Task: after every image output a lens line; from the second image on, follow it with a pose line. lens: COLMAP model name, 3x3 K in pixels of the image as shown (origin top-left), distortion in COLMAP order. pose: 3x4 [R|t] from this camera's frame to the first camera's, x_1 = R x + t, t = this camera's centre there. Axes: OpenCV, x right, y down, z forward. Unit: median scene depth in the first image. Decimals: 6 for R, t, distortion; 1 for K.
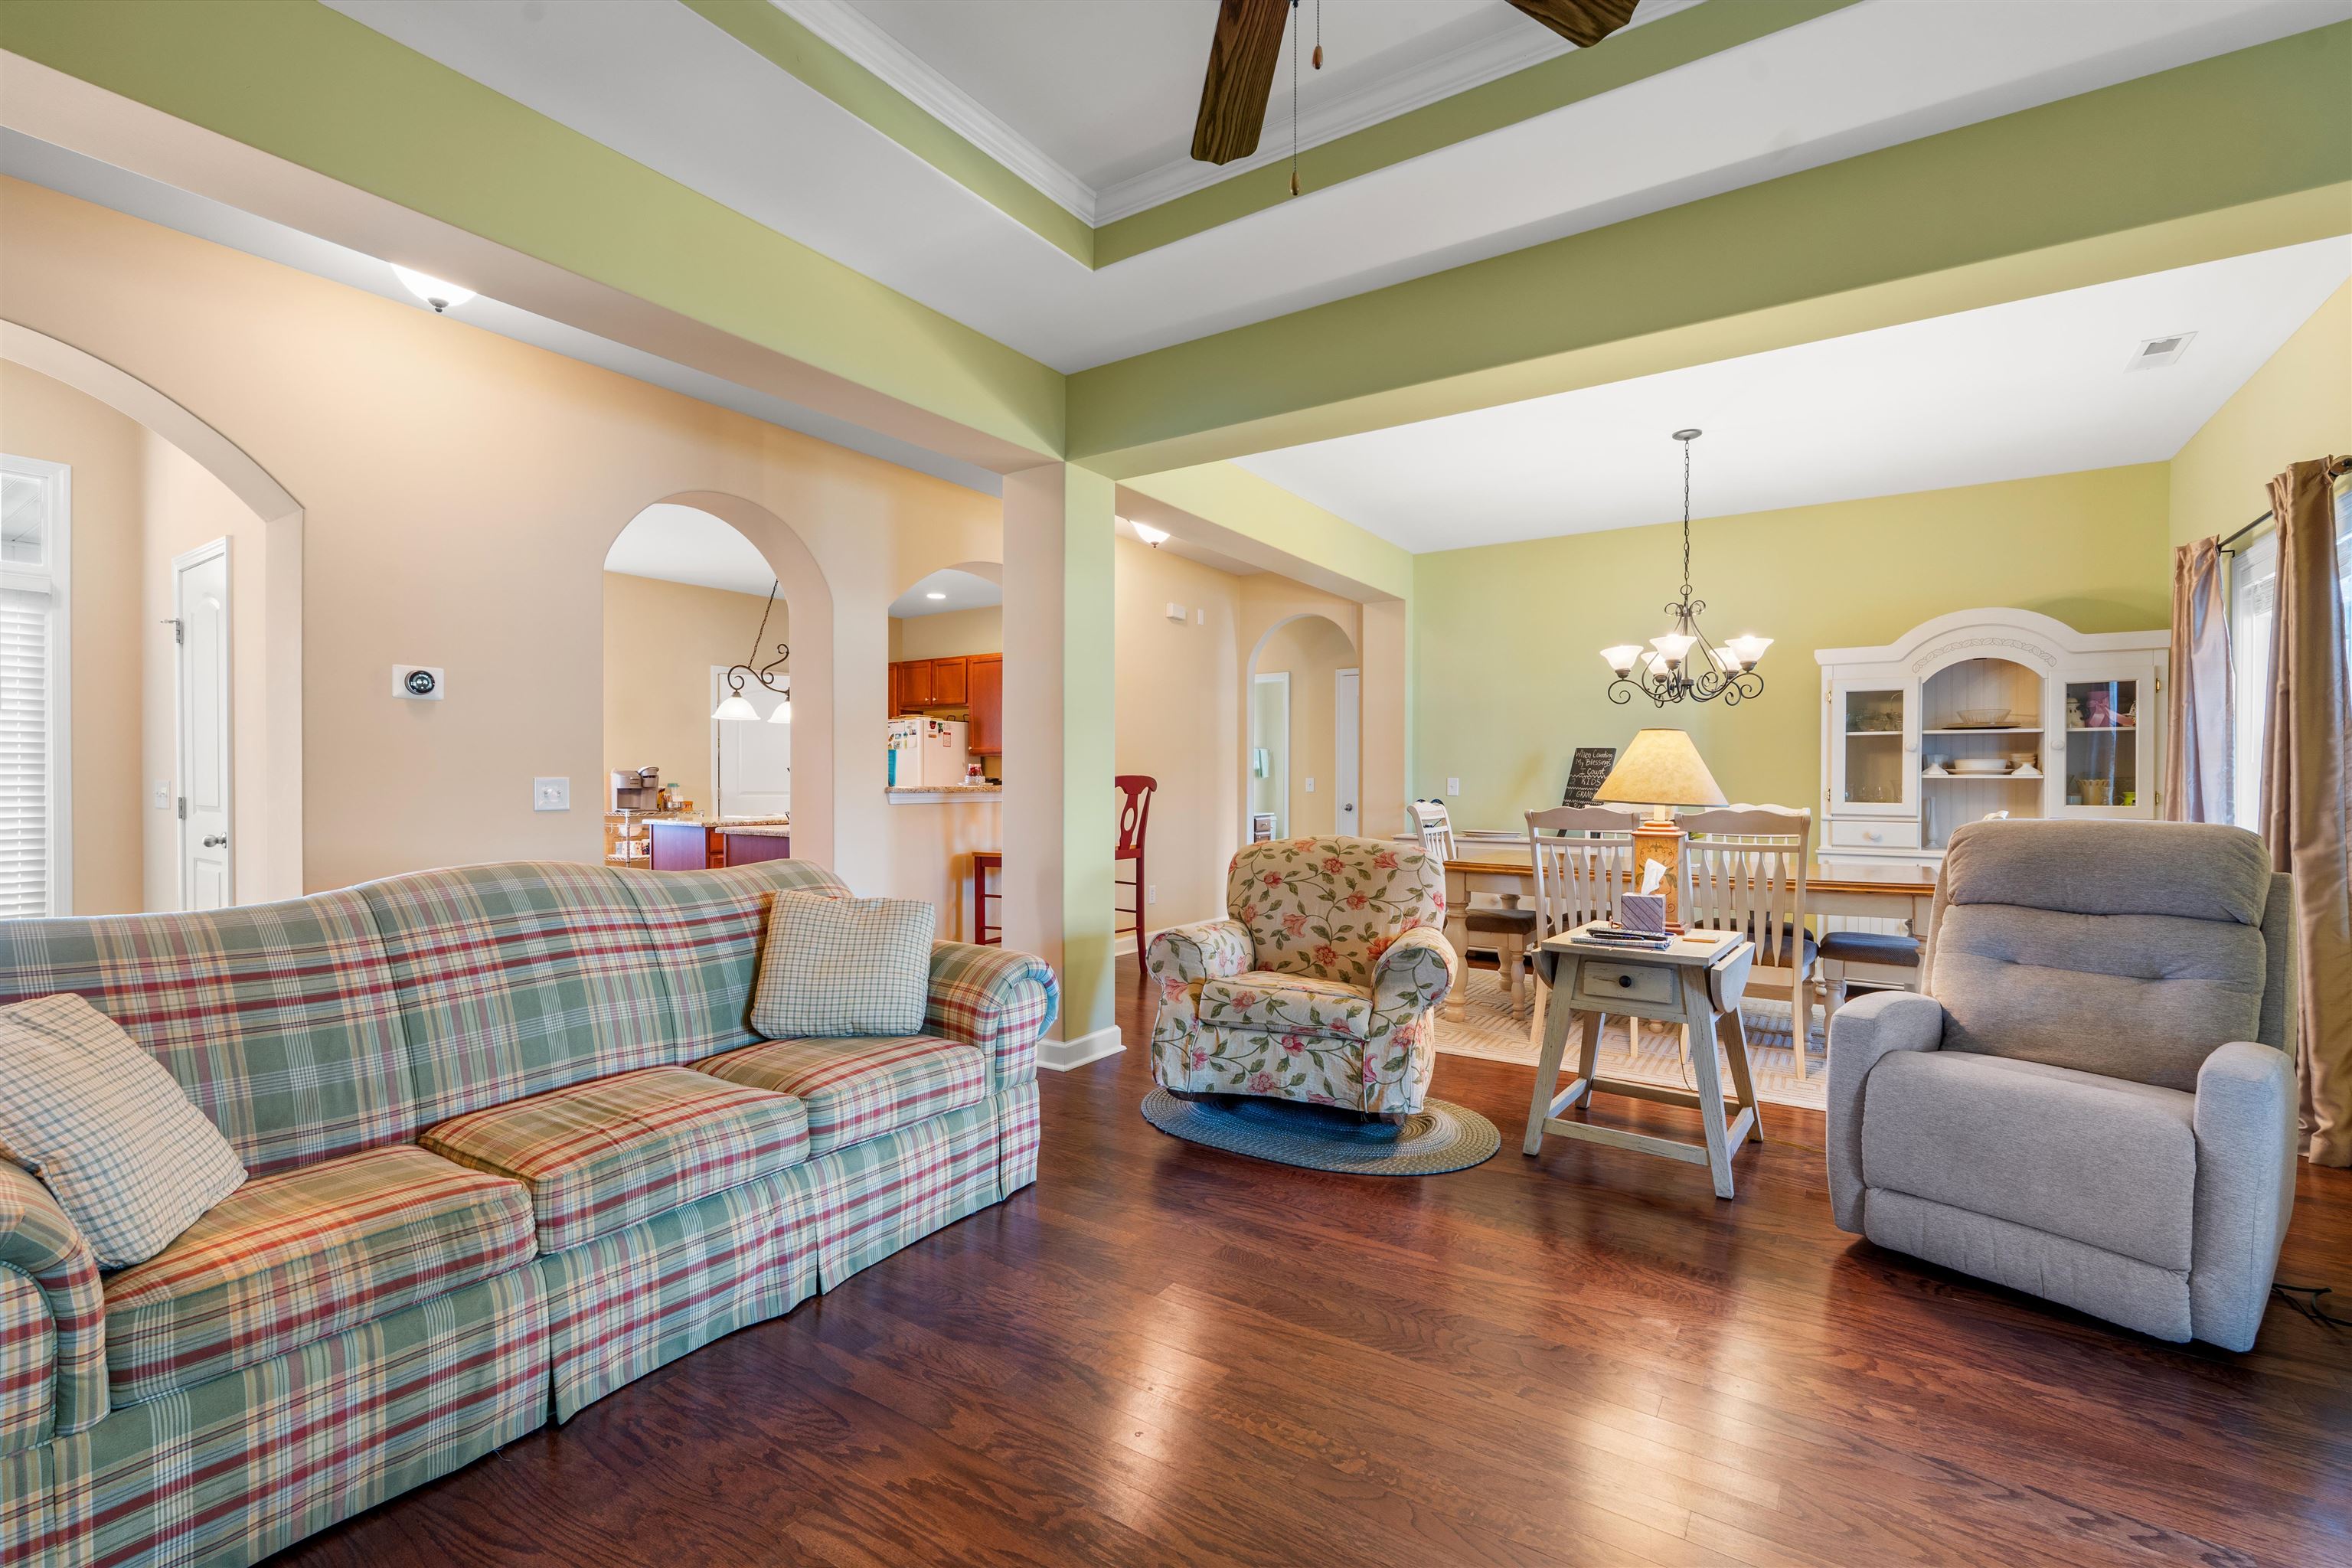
lens RADIAL K [[1041.7, 0, 1160.4], [0, 1041.7, 781.2], [0, 0, 1]] dist [-0.000906, -0.000100]
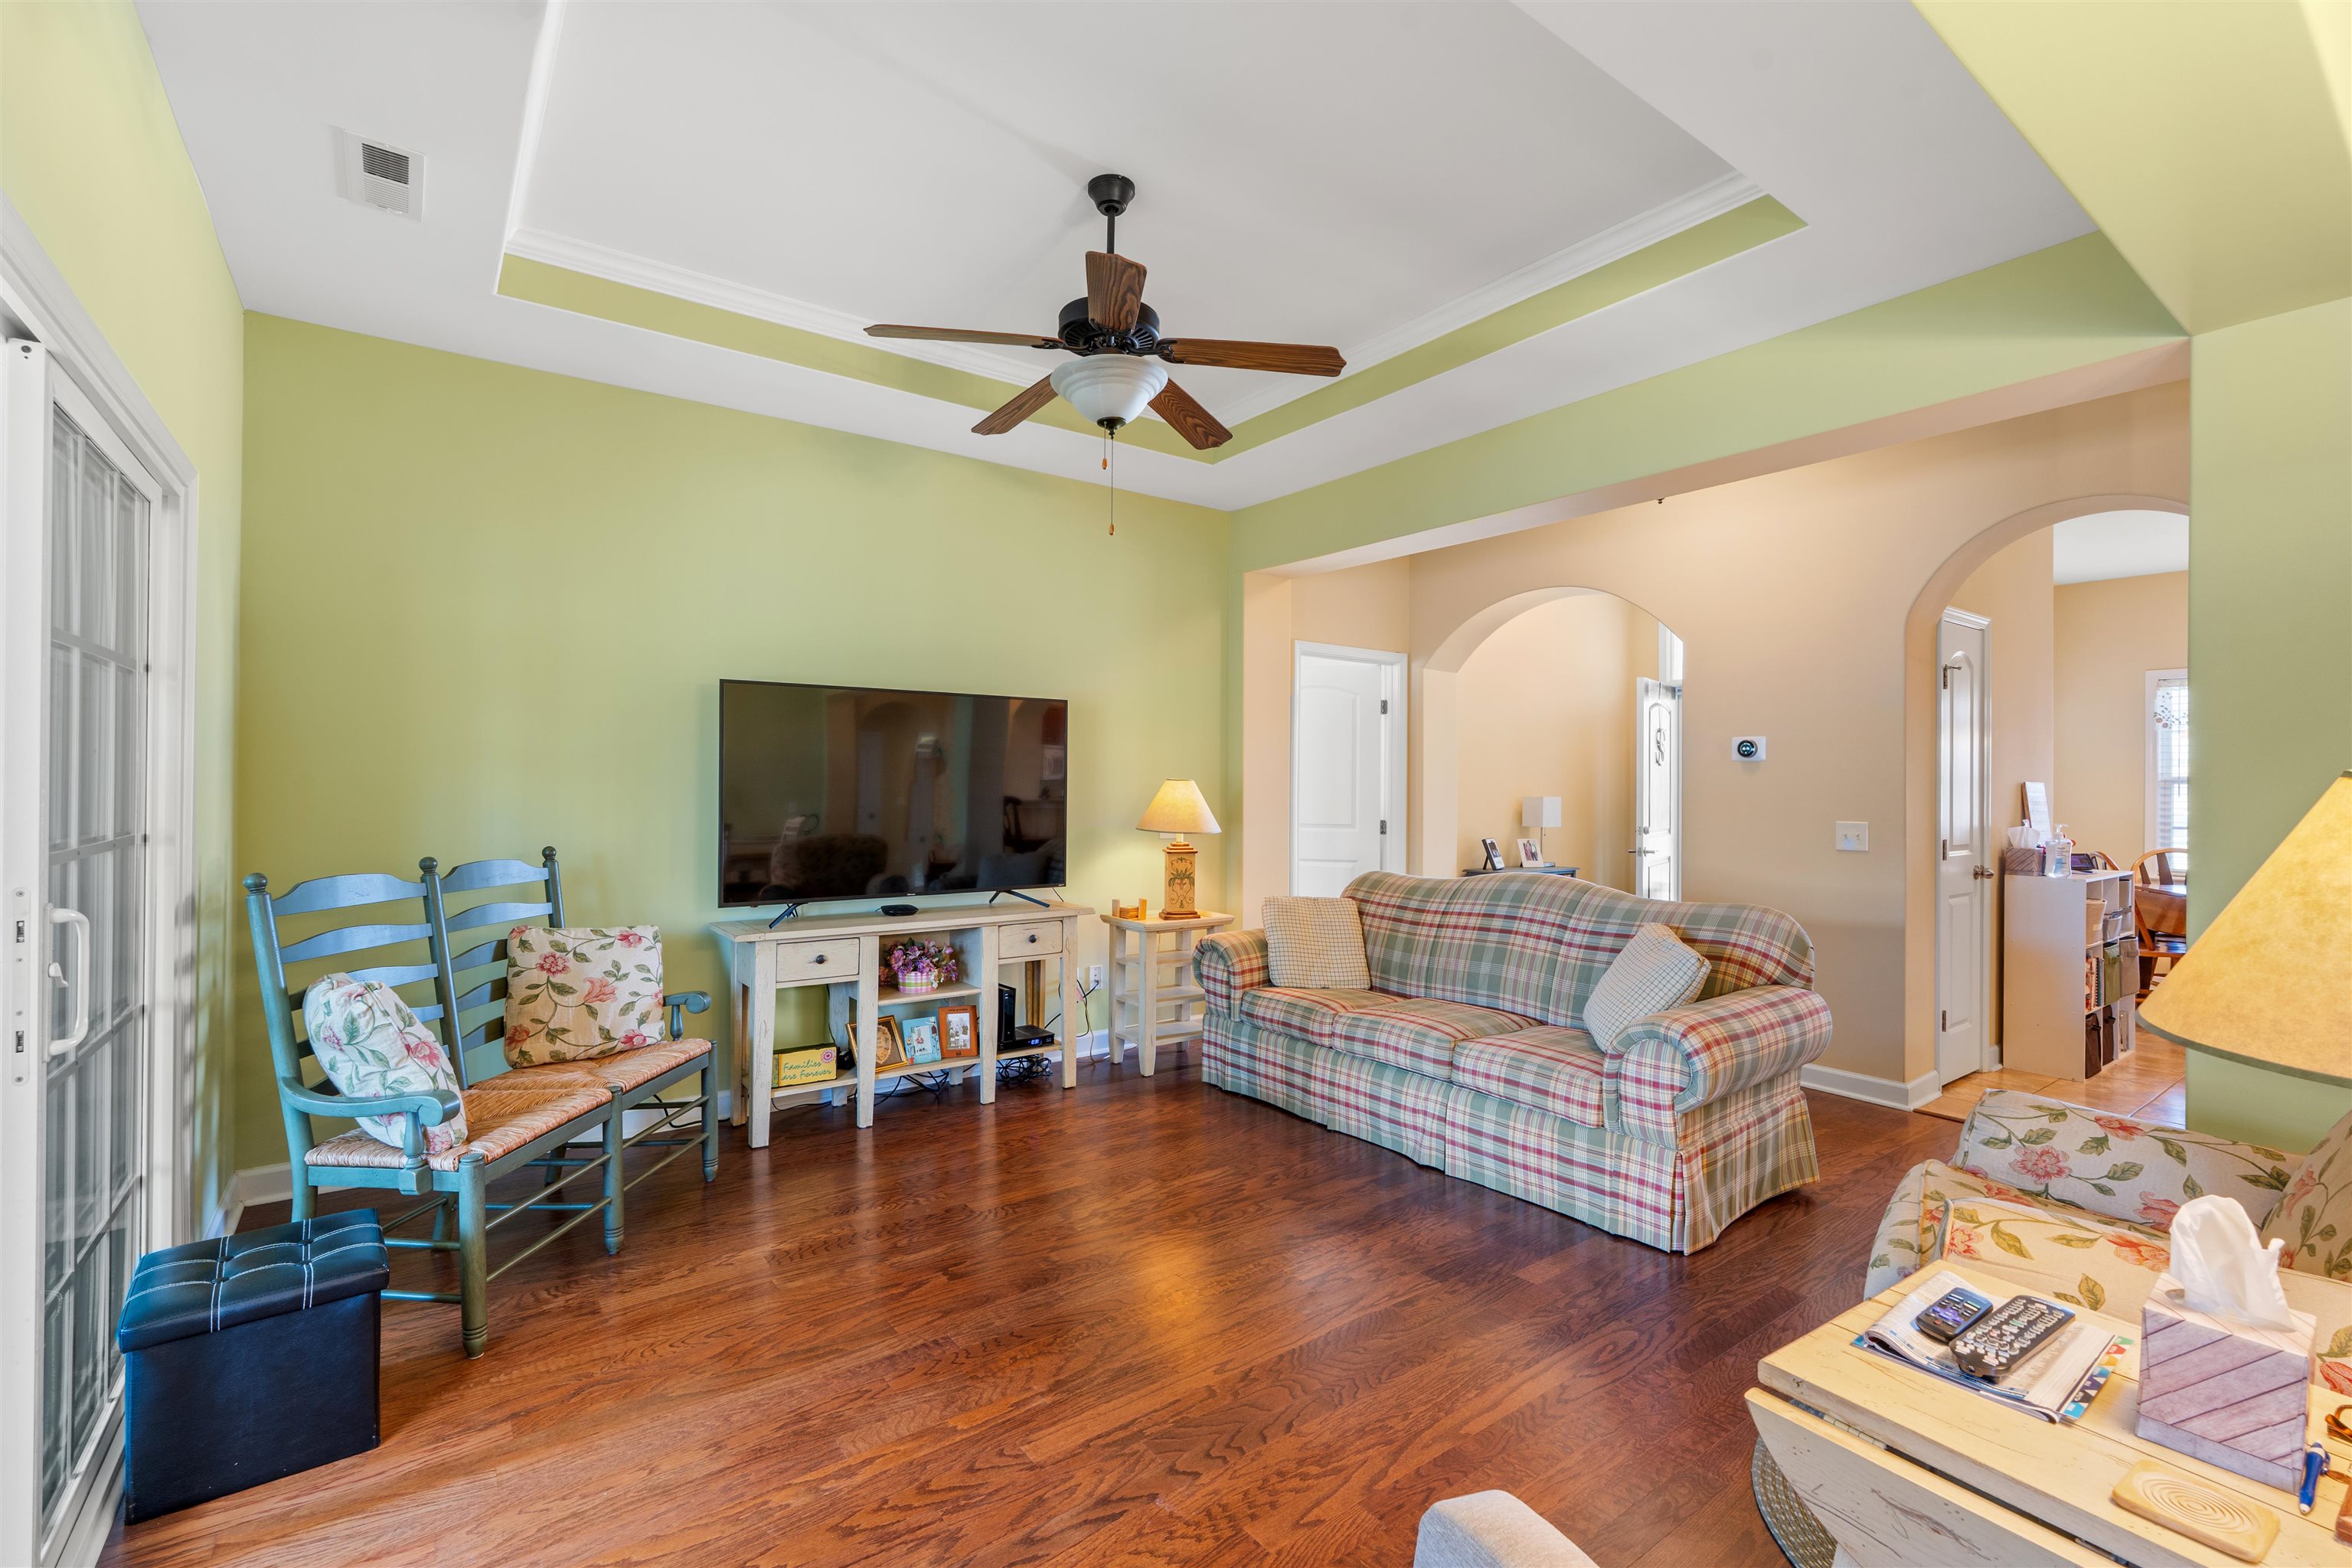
lens RADIAL K [[1041.7, 0, 1172.2], [0, 1041.7, 781.6], [0, 0, 1]] dist [-0.000906, -0.000100]
pose [[-0.346389, -0.005726, -0.938073, 1.410605], [-0.007482, 0.999966, -0.003341, -0.072648], [0.938061, 0.005861, -0.346420, 1.326702]]
